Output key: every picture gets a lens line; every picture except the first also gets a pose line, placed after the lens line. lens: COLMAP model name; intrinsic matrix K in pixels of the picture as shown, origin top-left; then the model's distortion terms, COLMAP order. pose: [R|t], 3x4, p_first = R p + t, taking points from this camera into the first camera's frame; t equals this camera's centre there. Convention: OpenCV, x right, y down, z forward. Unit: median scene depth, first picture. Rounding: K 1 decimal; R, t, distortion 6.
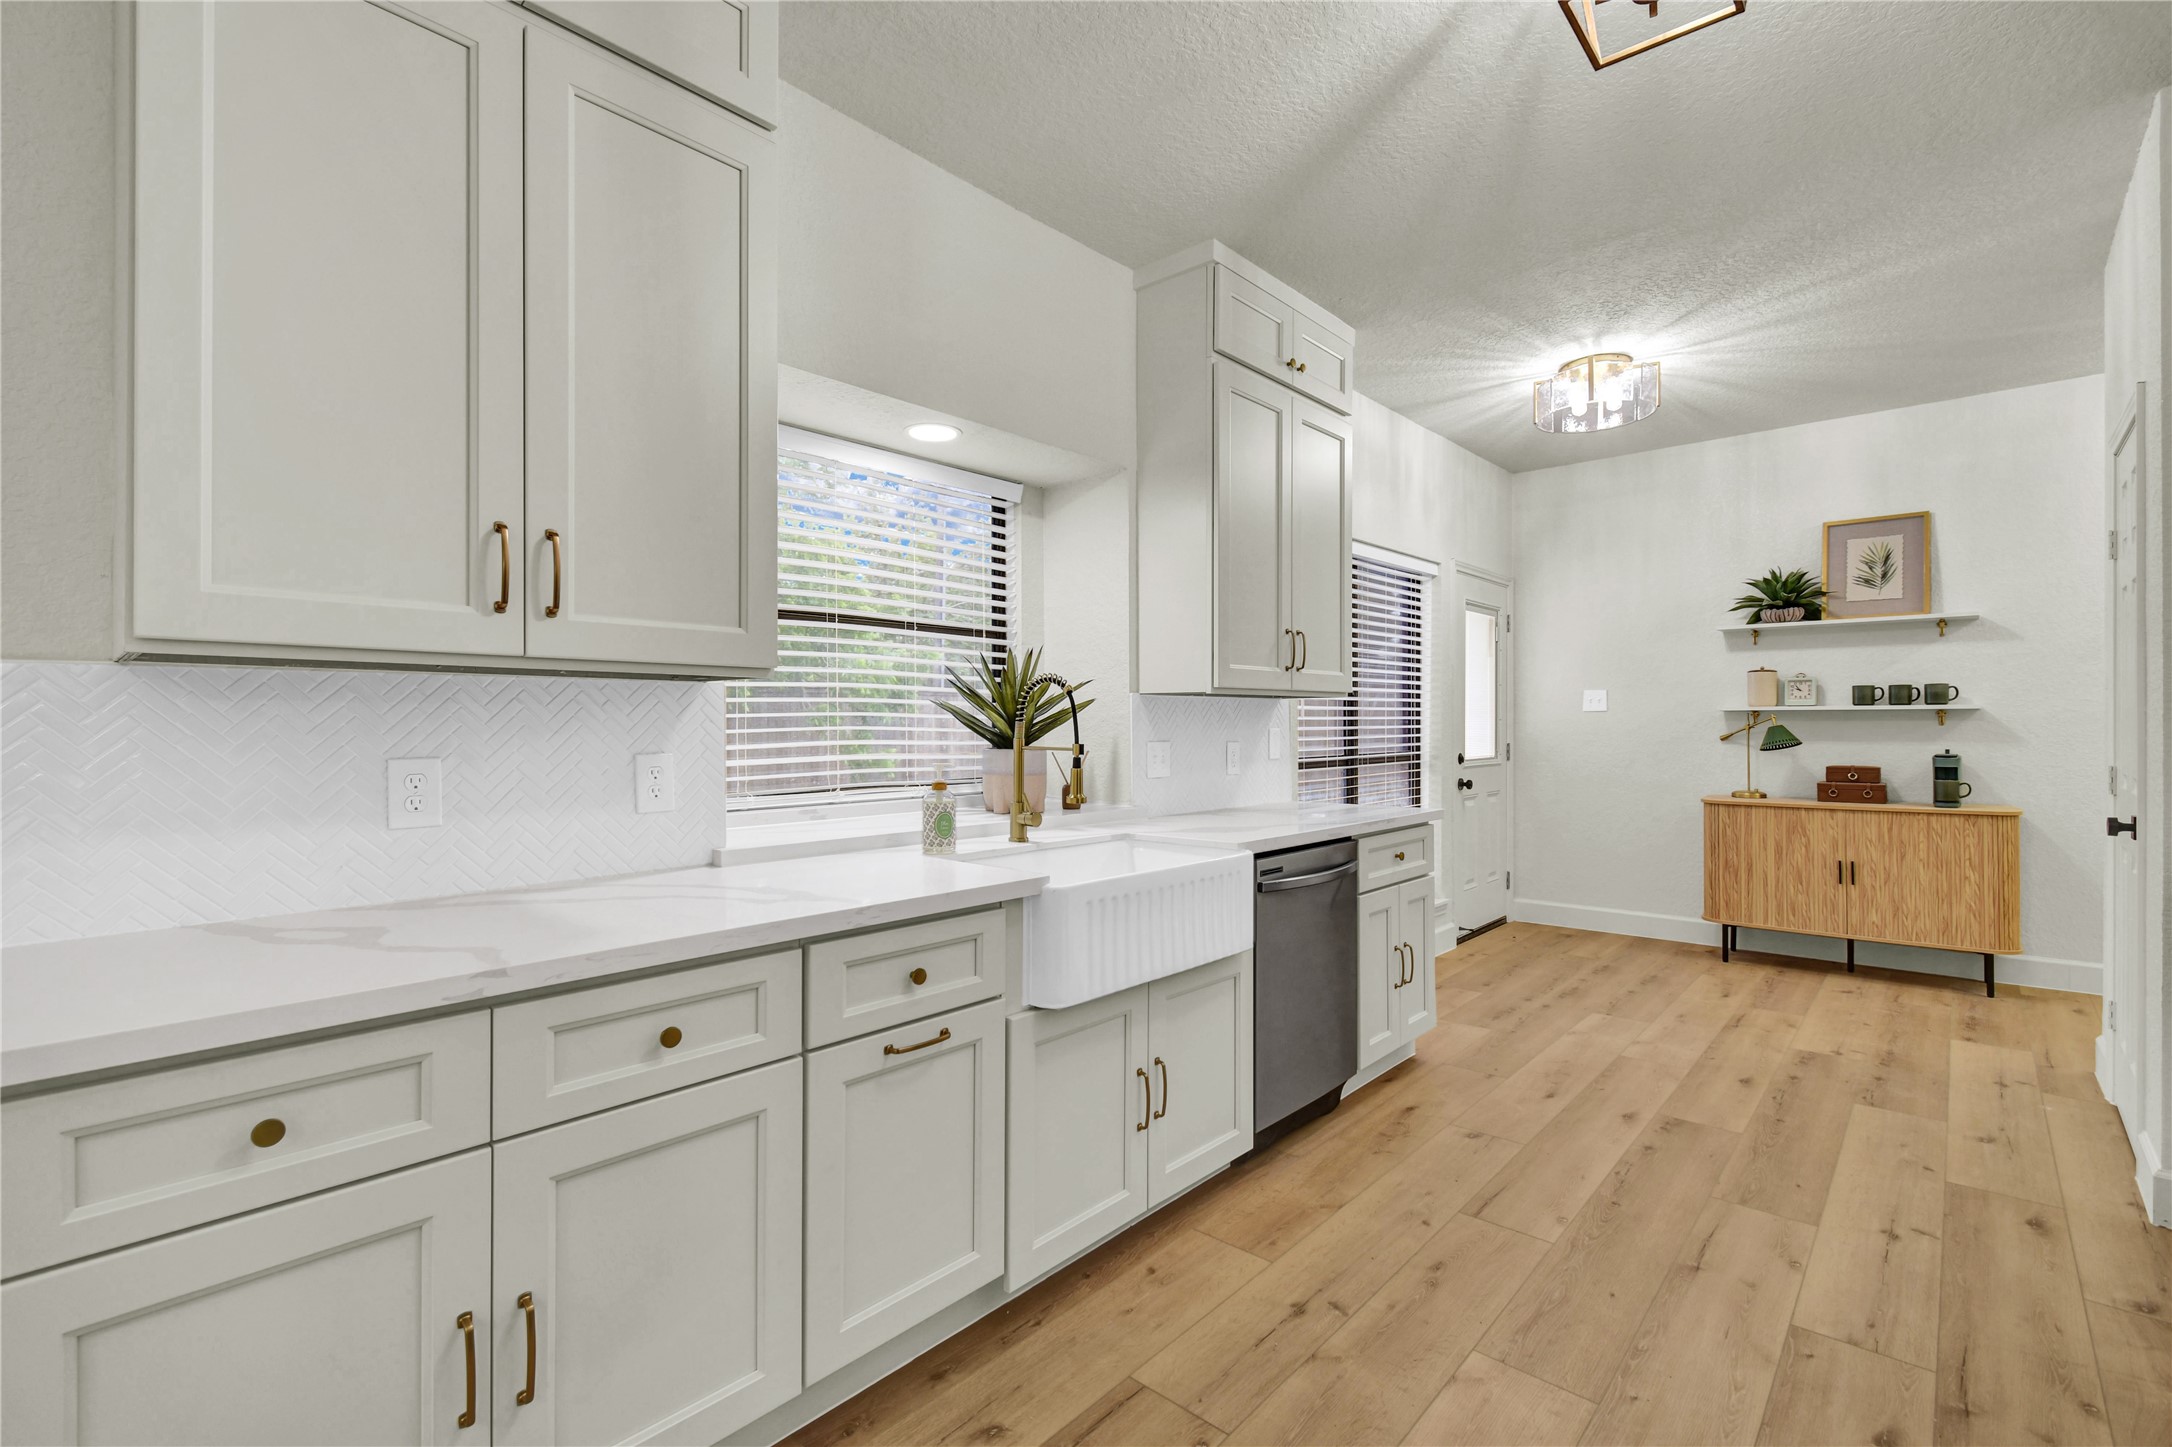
lens RADIAL K [[963.5, 0, 1084.4], [0, 963.5, 719.8], [0, 0, 1]] dist [0.000872, -0.000712]
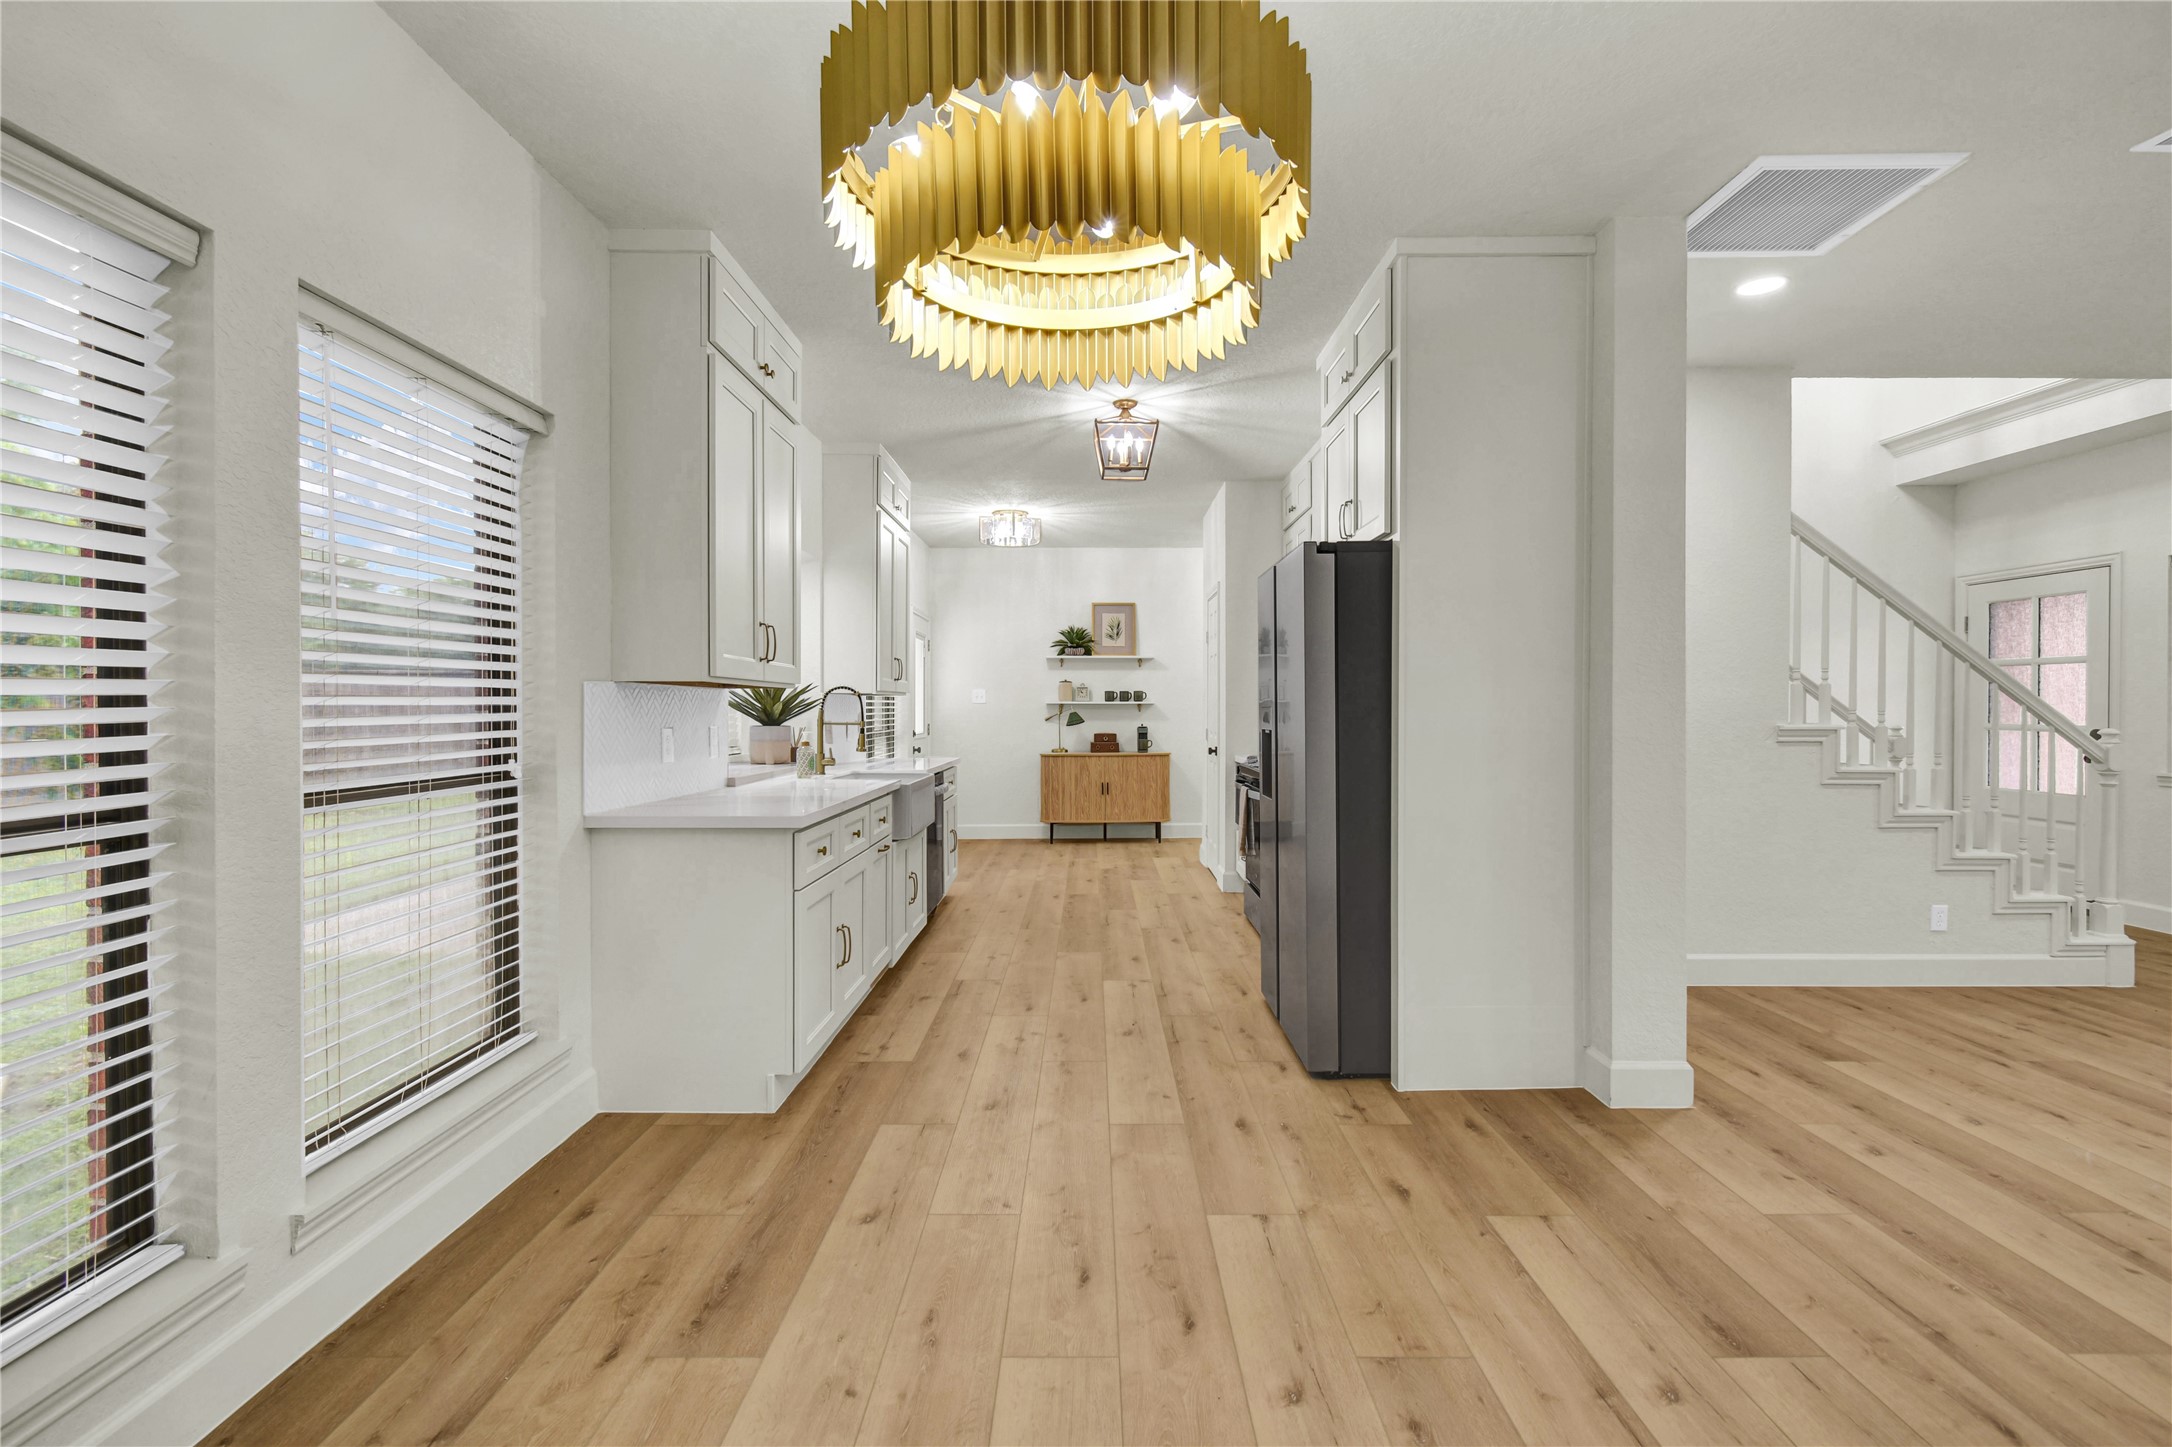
lens RADIAL K [[968.0, 0, 1088.6], [0, 968.0, 714.8], [0, 0, 1]] dist [0.006627, -0.005439]
pose [[0.740388, -0.002893, 0.672174, -0.548134], [-0.001274, 0.999983, 0.005707, 0.000612], [-0.672179, -0.005081, 0.740371, -0.419322]]
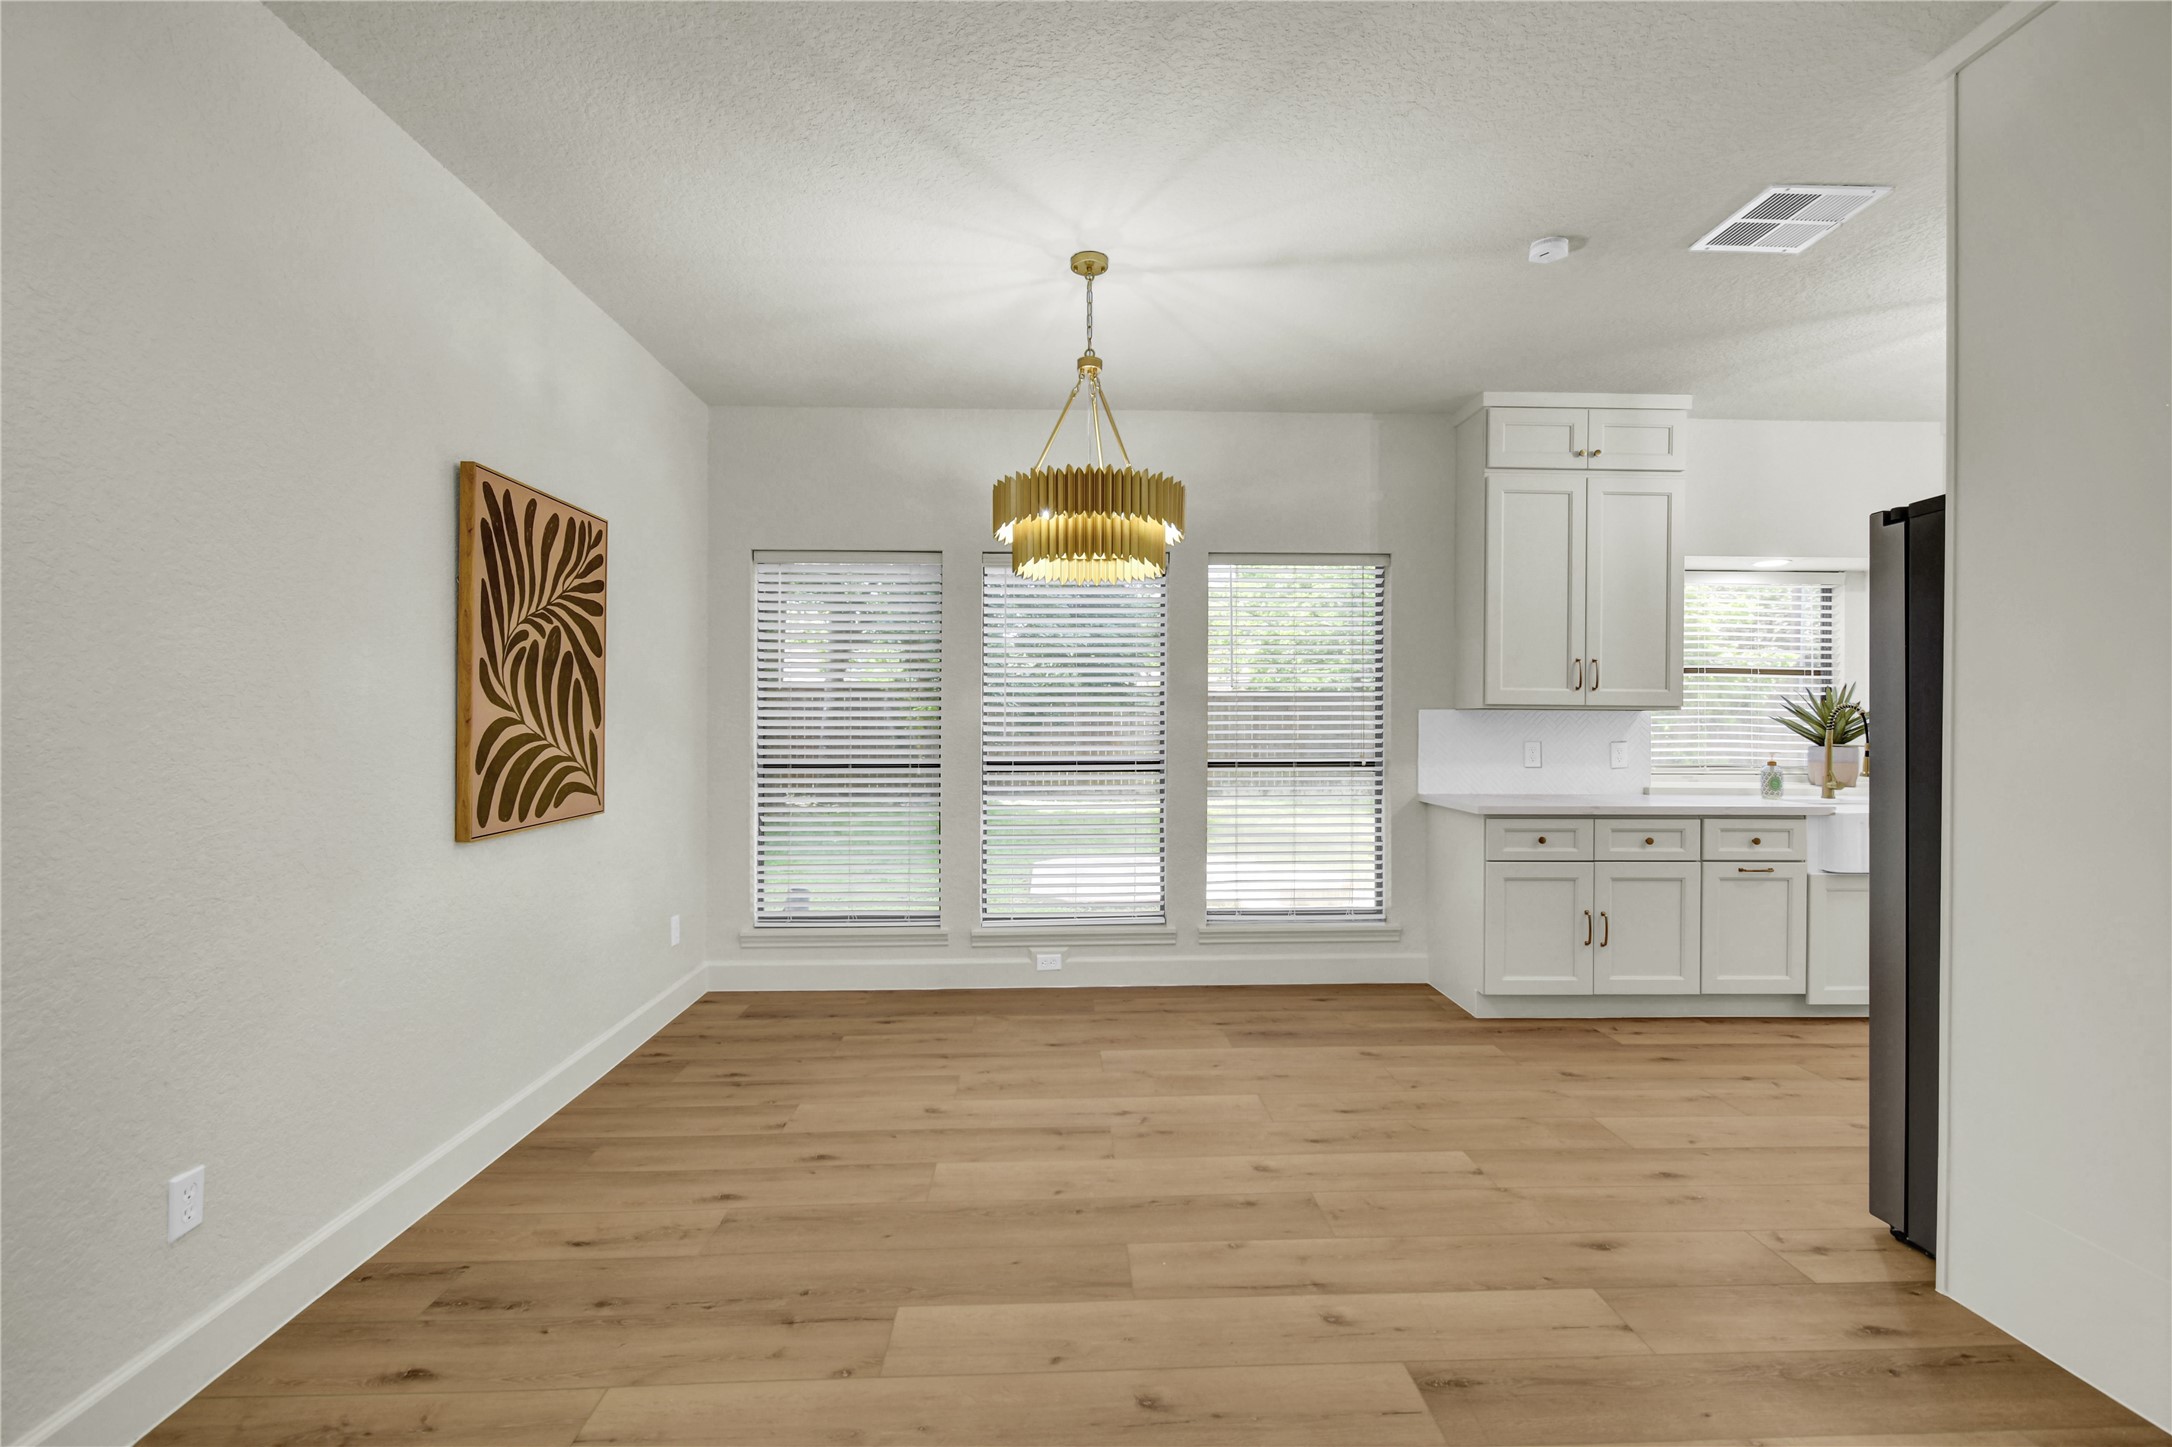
lens RADIAL K [[953.2, 0, 1091.7], [0, 953.2, 722.8], [0, 0, 1]] dist [0.003345, 0.000201]
pose [[0.703190, 0.006758, -0.710970, 0.131304], [-0.005678, 0.999976, 0.003889, -0.005933], [0.710979, 0.001302, 0.703212, -0.689081]]
